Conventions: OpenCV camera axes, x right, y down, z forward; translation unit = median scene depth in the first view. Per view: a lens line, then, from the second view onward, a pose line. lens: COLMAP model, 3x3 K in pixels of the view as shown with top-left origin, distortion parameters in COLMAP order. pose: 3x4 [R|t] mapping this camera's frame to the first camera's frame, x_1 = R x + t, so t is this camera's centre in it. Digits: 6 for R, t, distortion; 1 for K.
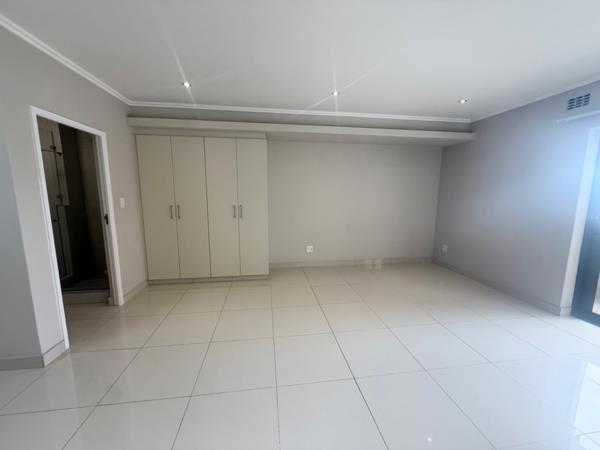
lens RADIAL K [[239.4, 0, 300.0], [0, 239.4, 225.0], [0, 0, 1]] dist [-0.000302, 0.000314]
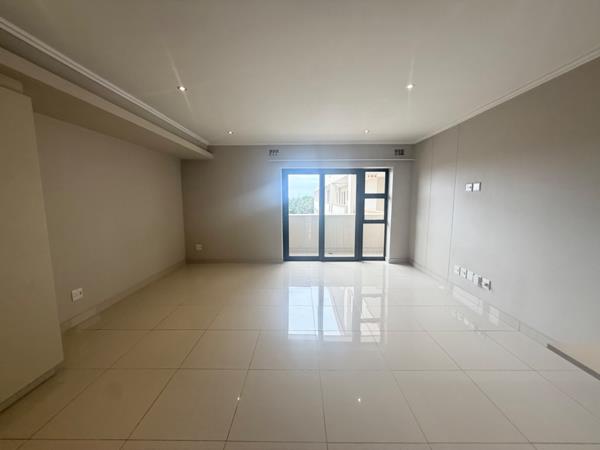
lens RADIAL K [[239.4, 0, 300.0], [0, 239.4, 225.0], [0, 0, 1]] dist [-0.000302, 0.000314]
pose [[0.147878, -0.116107, 0.982167, -0.522690], [0.142004, 0.985288, 0.095096, -0.059094], [-0.978758, 0.125409, 0.162190, 0.369970]]
